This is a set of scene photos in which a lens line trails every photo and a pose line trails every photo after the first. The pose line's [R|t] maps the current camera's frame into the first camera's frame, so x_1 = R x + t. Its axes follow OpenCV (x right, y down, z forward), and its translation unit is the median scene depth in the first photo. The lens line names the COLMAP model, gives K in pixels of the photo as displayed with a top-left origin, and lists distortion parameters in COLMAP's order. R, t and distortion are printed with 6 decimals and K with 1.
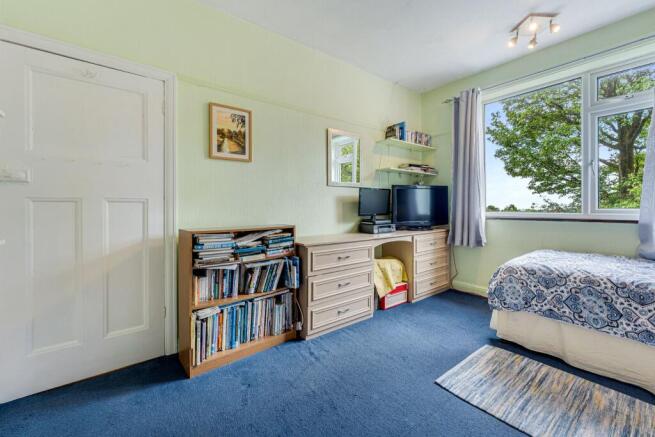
lens RADIAL K [[270.3, 0, 329.5], [0, 270.3, 210.2], [0, 0, 1]] dist [0.000090, 0.000253]
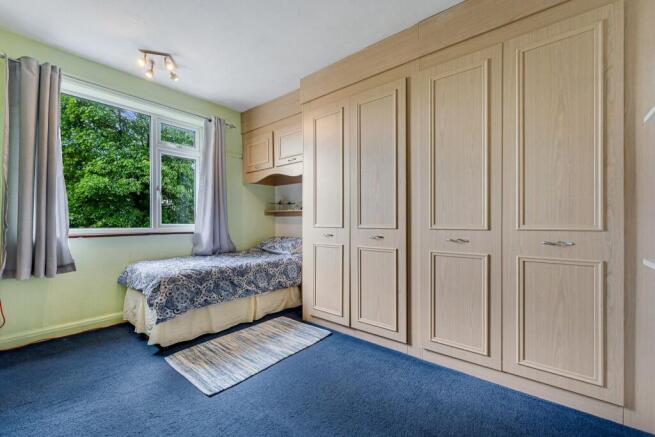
lens RADIAL K [[271.9, 0, 328.0], [0, 271.9, 222.0], [0, 0, 1]] dist [0.000002, 0.000007]
pose [[-0.218789, -0.001045, 0.975772, -0.625621], [0.008545, 0.999959, 0.002987, -0.016421], [-0.975735, 0.008991, -0.218771, 0.696928]]
